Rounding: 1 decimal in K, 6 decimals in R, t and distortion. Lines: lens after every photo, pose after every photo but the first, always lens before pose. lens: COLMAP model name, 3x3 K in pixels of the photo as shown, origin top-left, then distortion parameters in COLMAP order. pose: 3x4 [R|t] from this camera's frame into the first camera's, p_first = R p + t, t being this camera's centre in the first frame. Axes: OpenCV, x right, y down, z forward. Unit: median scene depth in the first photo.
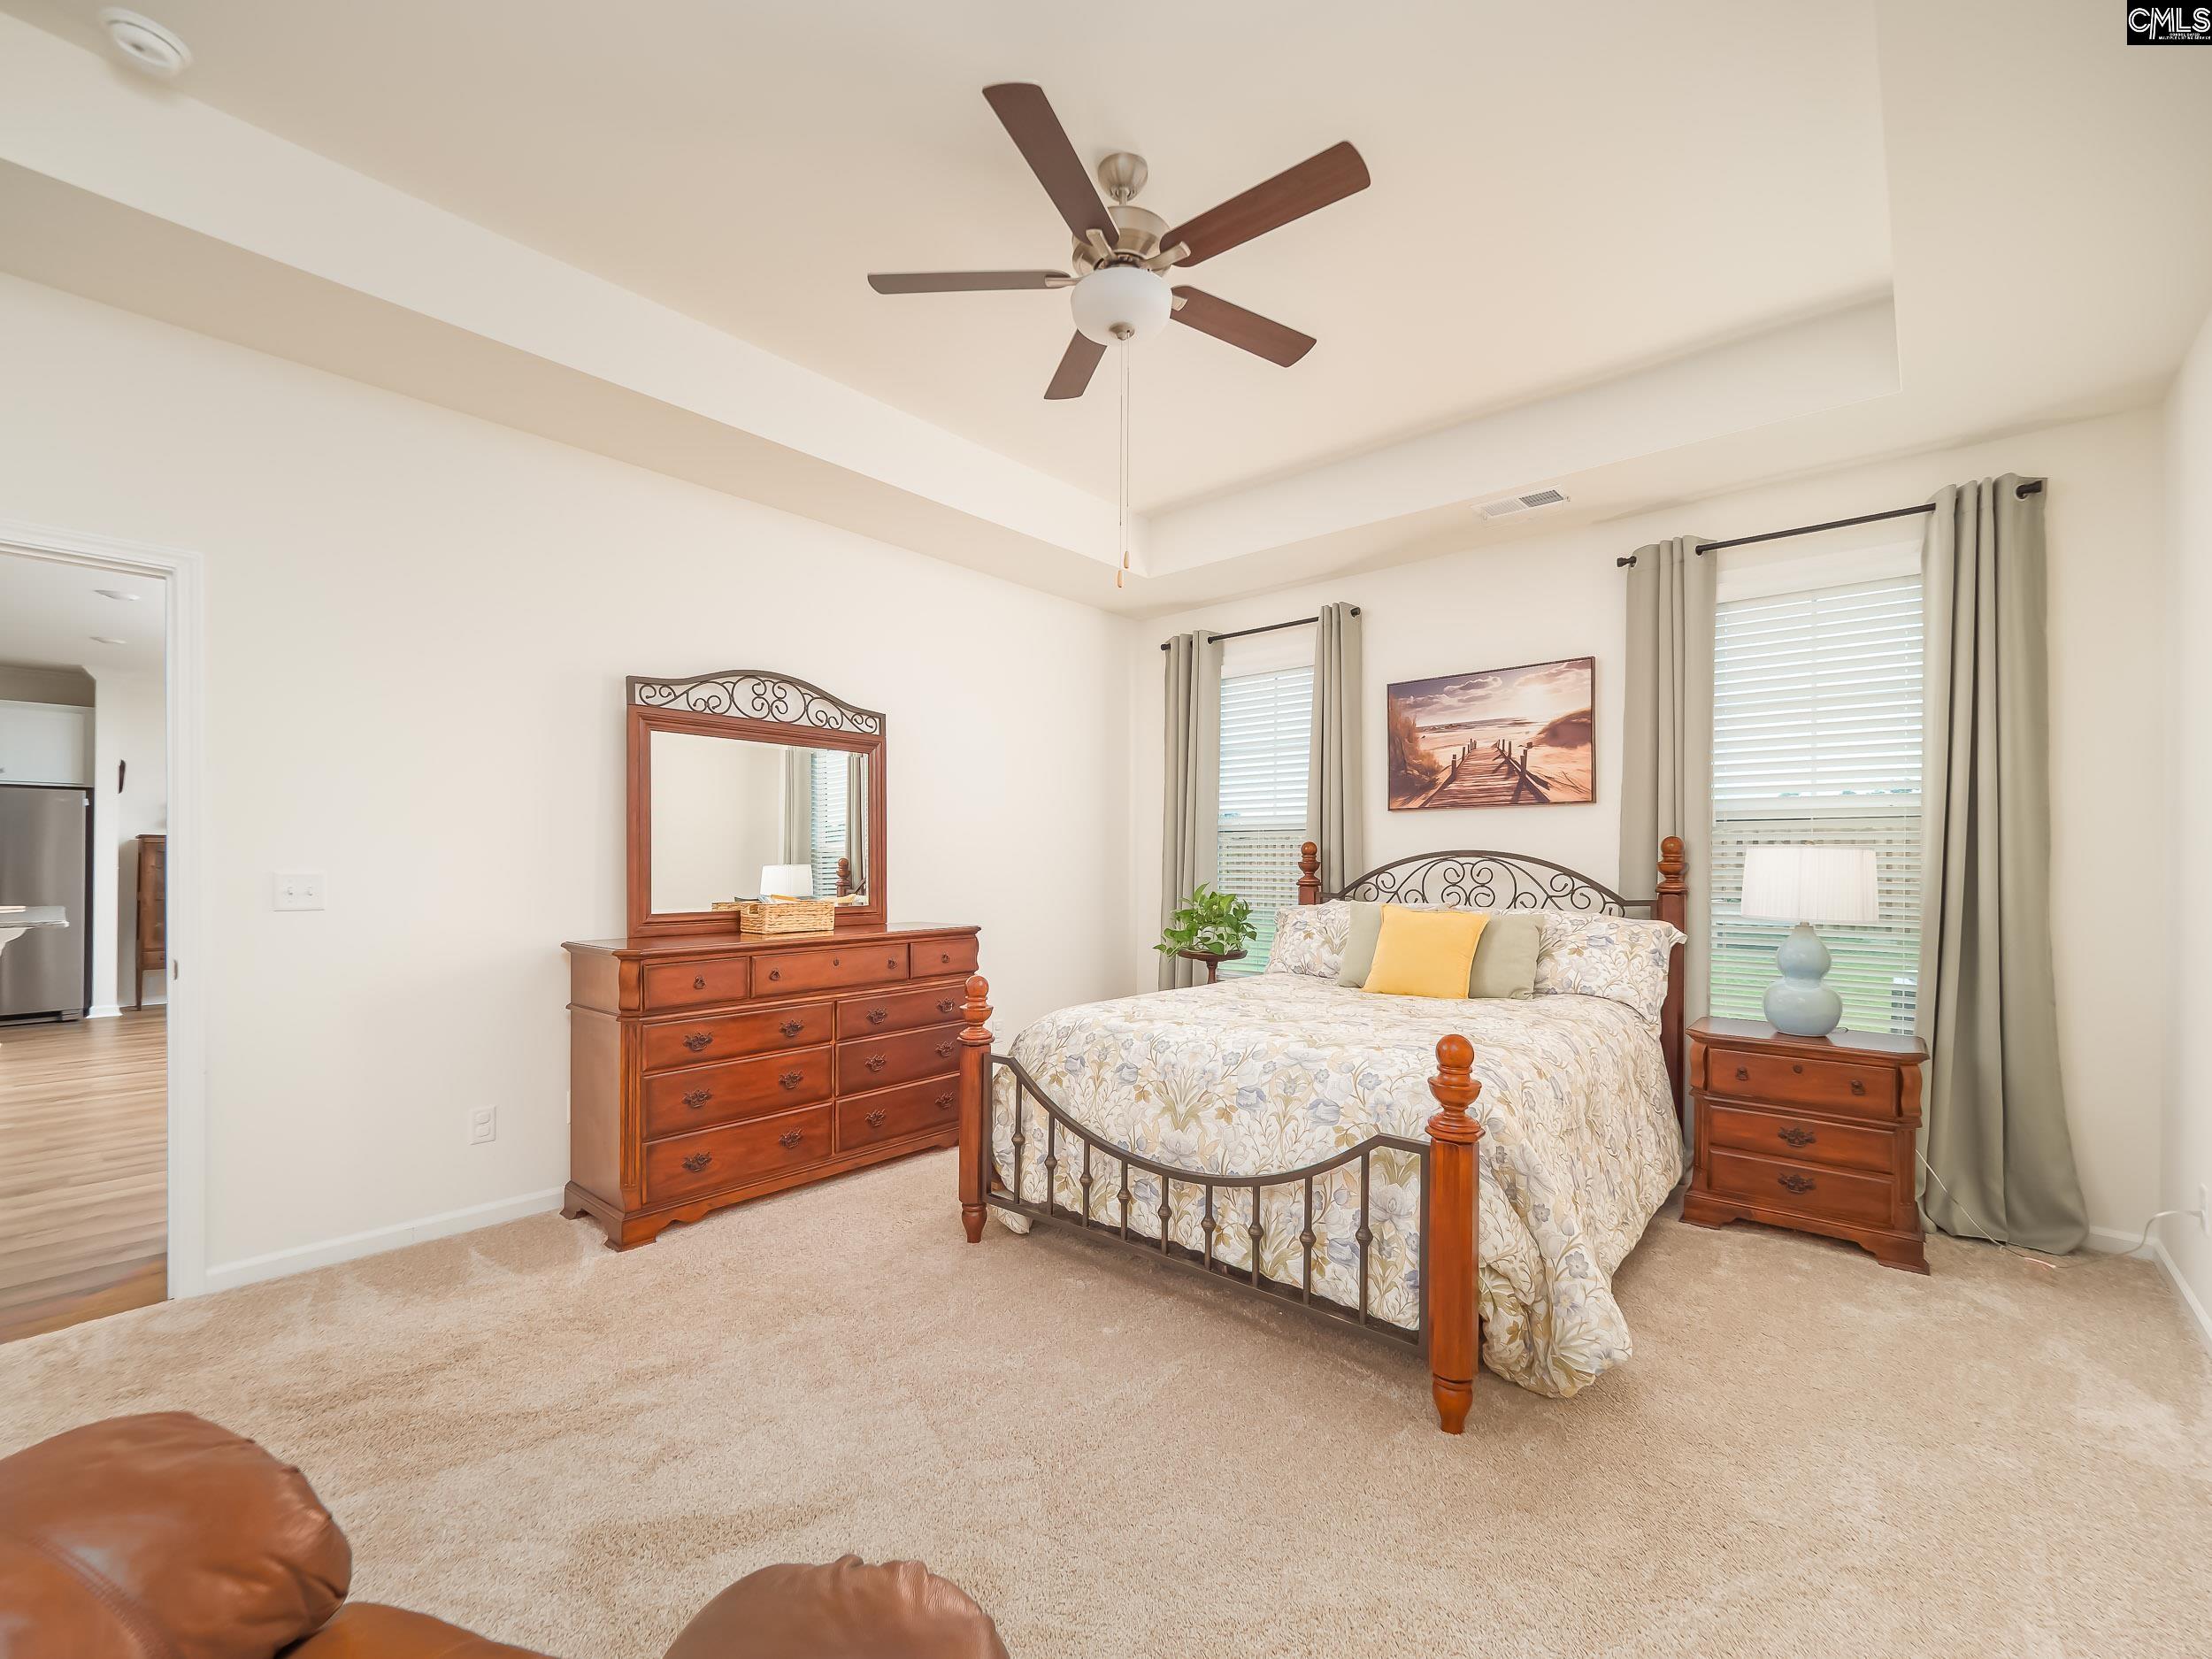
lens RADIAL K [[931.1, 0, 1095.1], [0, 931.1, 845.0], [0, 0, 1]] dist [0.004568, 0.001223]
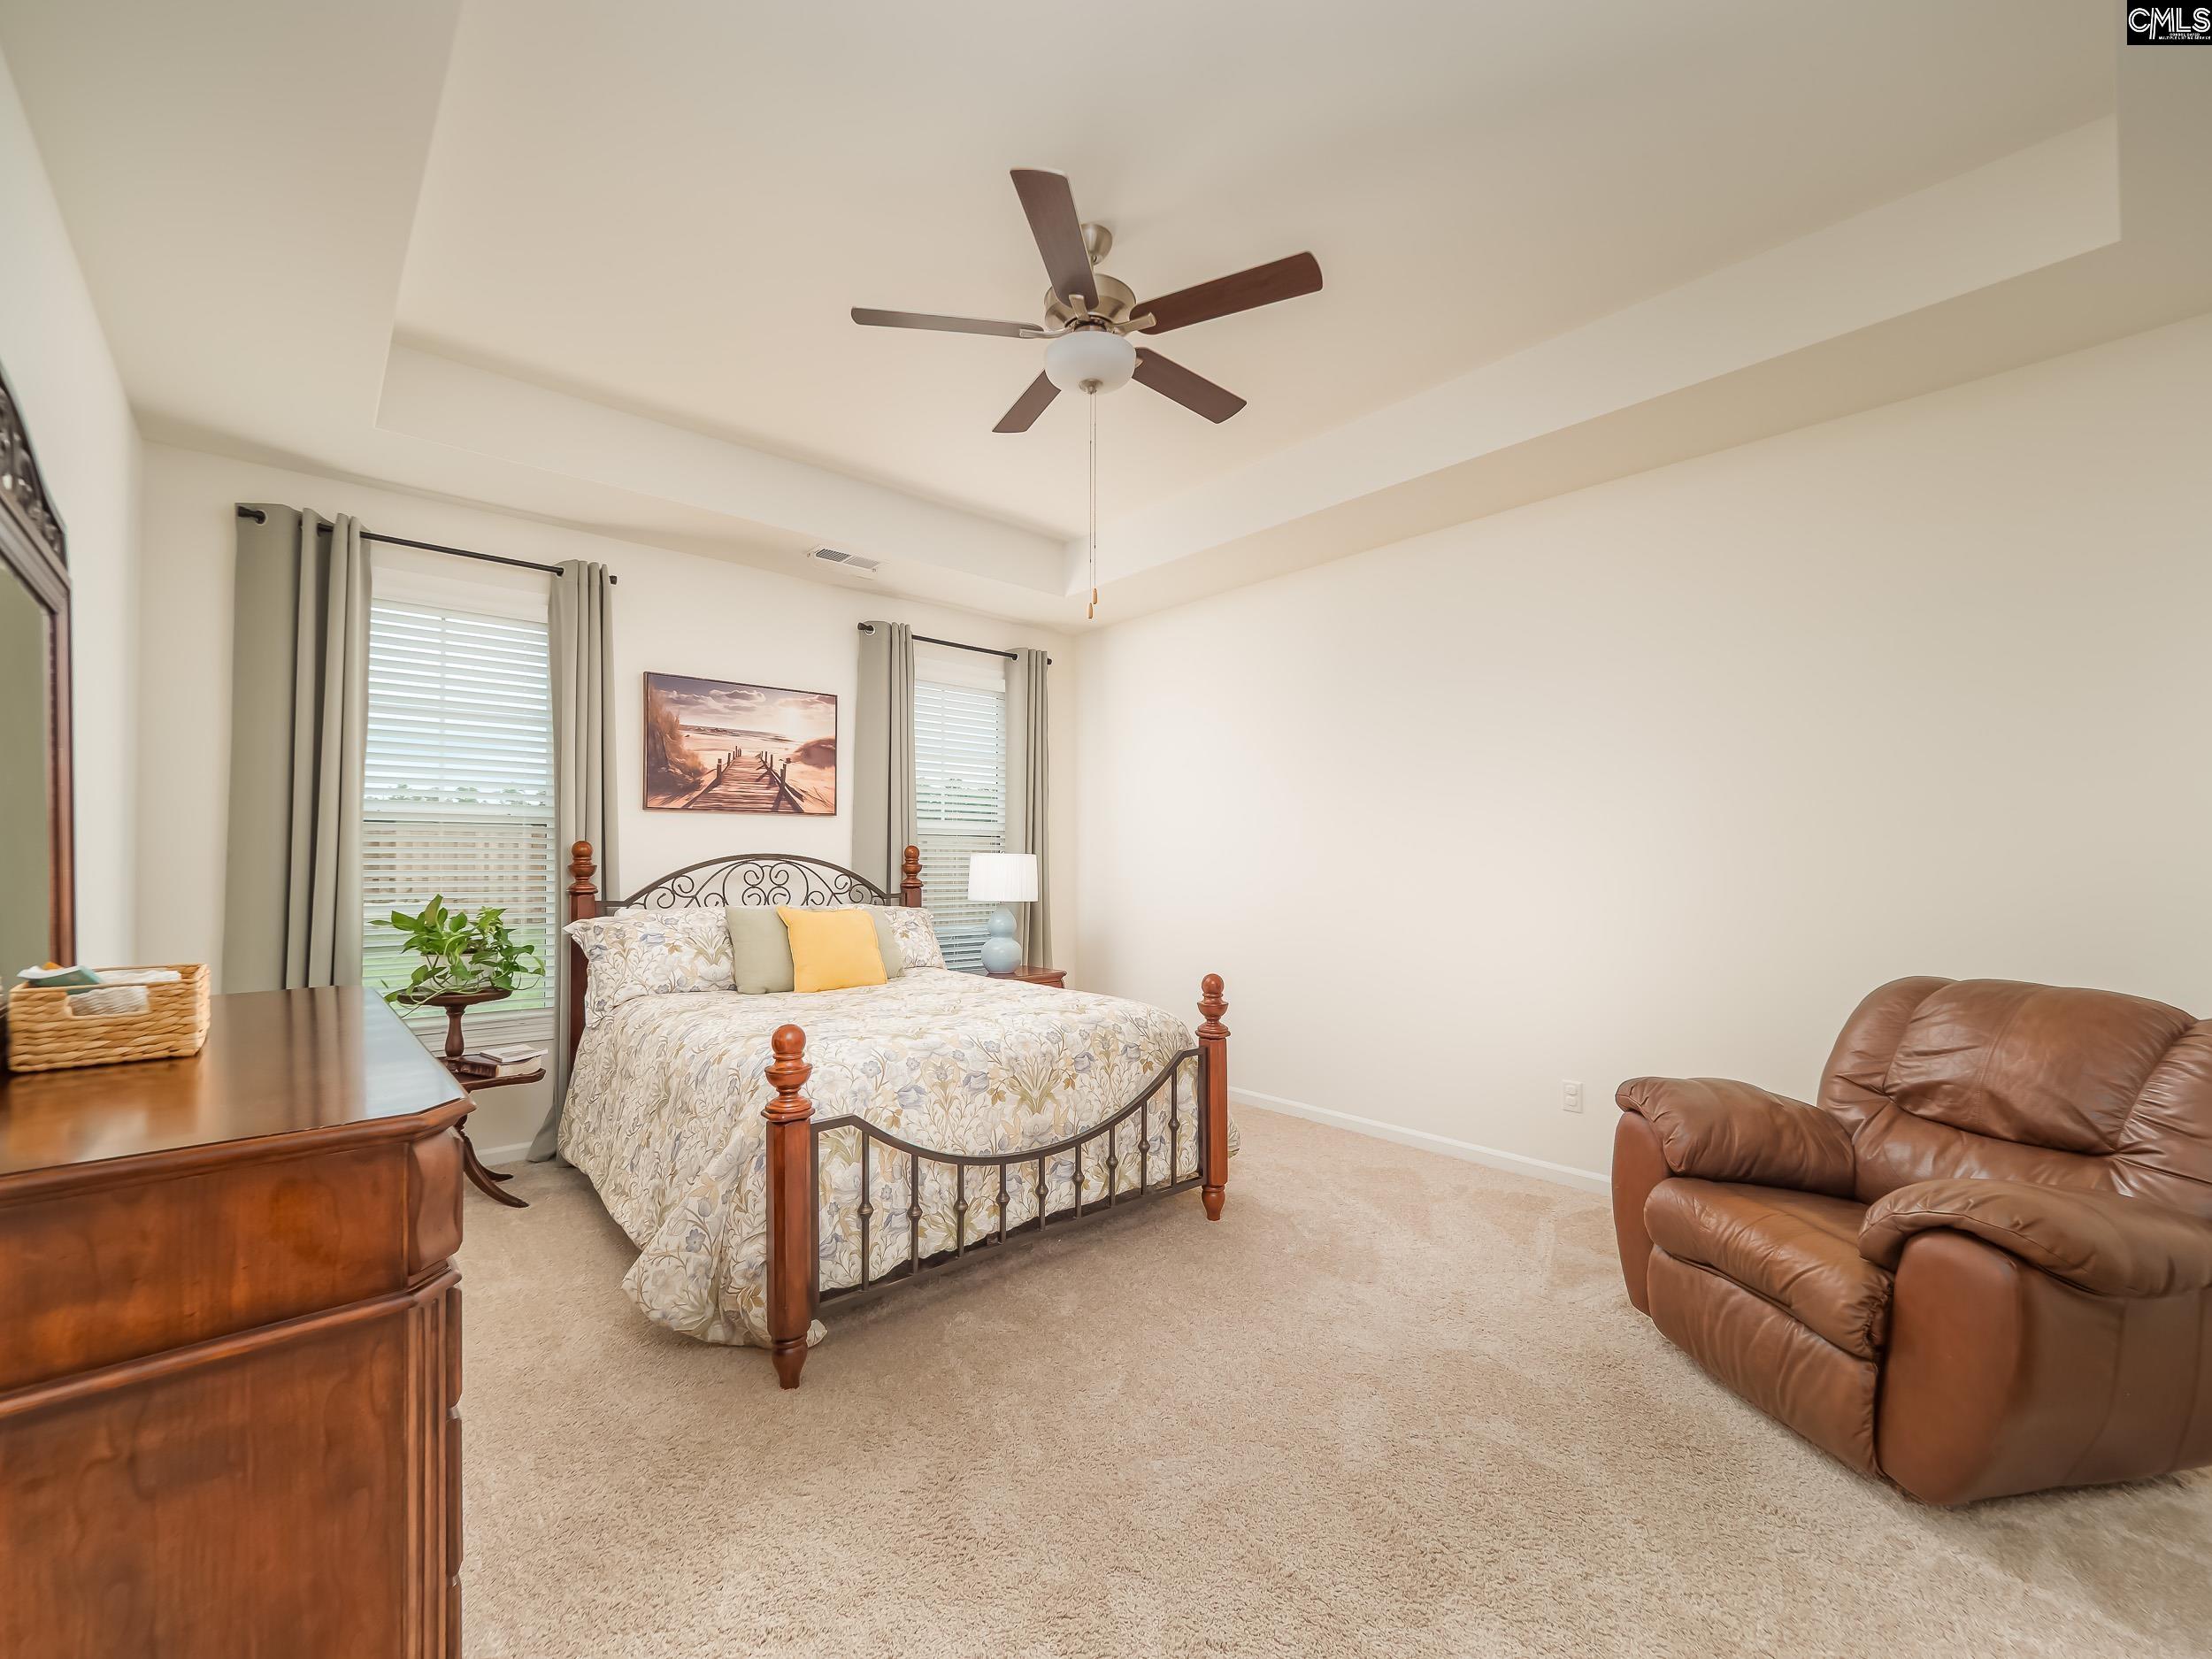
lens RADIAL K [[931.1, 0, 1097.0], [0, 931.1, 851.9], [0, 0, 1]] dist [0.004568, 0.001223]
pose [[0.118902, 0.008394, 0.992871, -0.614611], [-0.018103, 0.999816, -0.006284, 0.003560], [-0.992741, -0.017227, 0.119032, 0.502170]]
